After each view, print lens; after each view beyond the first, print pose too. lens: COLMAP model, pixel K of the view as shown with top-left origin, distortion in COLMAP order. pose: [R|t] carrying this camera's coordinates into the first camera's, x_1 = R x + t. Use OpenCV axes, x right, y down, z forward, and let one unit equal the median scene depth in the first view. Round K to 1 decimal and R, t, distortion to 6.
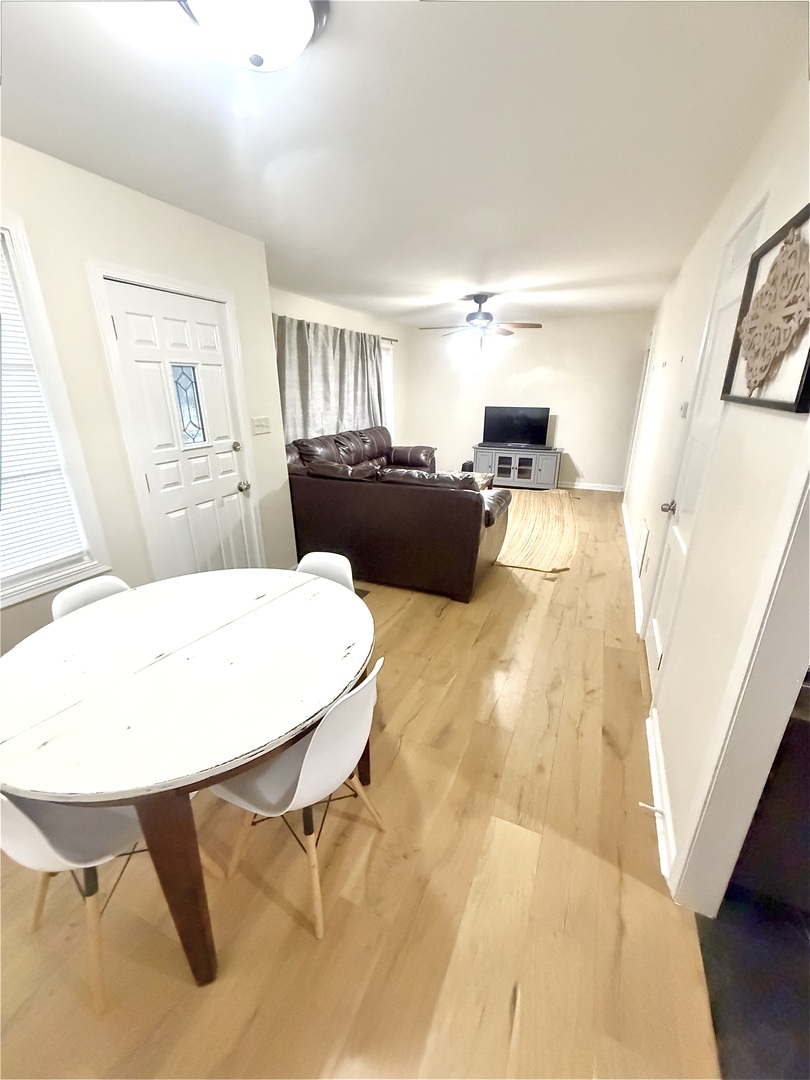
lens RADIAL K [[433.1, 0, 411.0], [0, 433.1, 538.5], [0, 0, 1]] dist [0.003125, 0.000031]
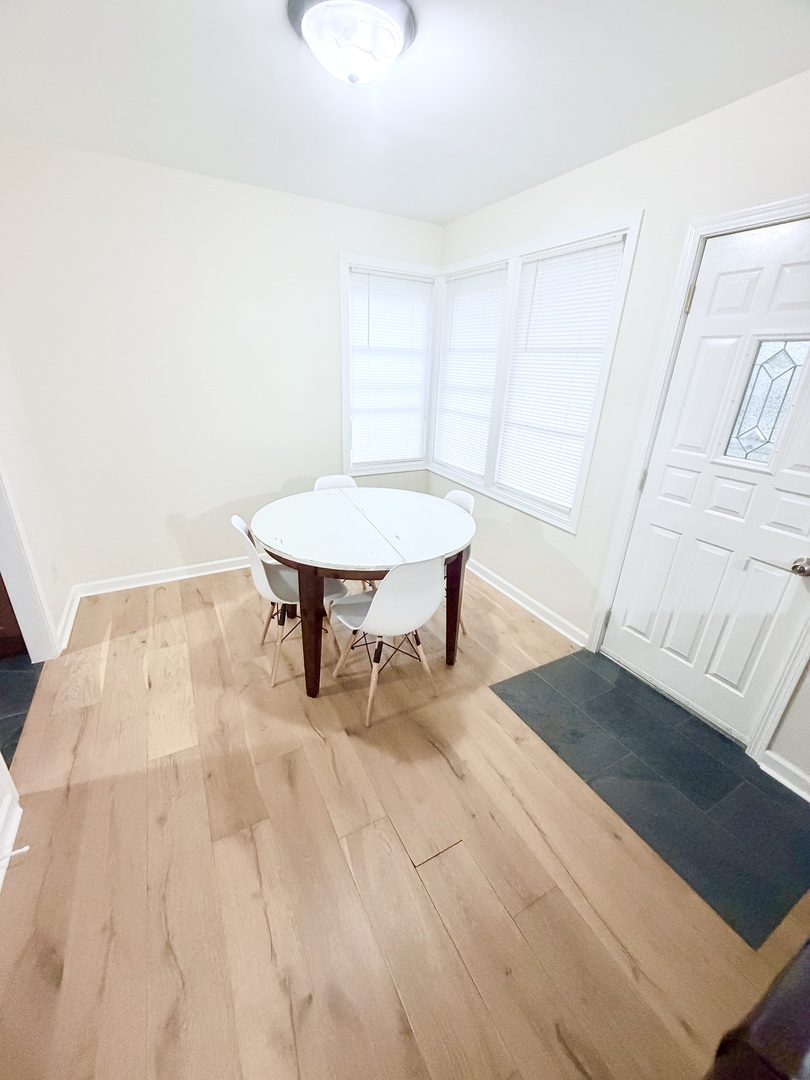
lens RADIAL K [[433.1, 0, 406.8], [0, 433.1, 543.4], [0, 0, 1]] dist [0.003125, 0.000031]
pose [[-0.614875, 0.281909, -0.736516, 0.202615], [-0.301215, 0.779165, 0.549701, -0.201460], [0.728833, 0.559847, -0.394174, 0.588595]]
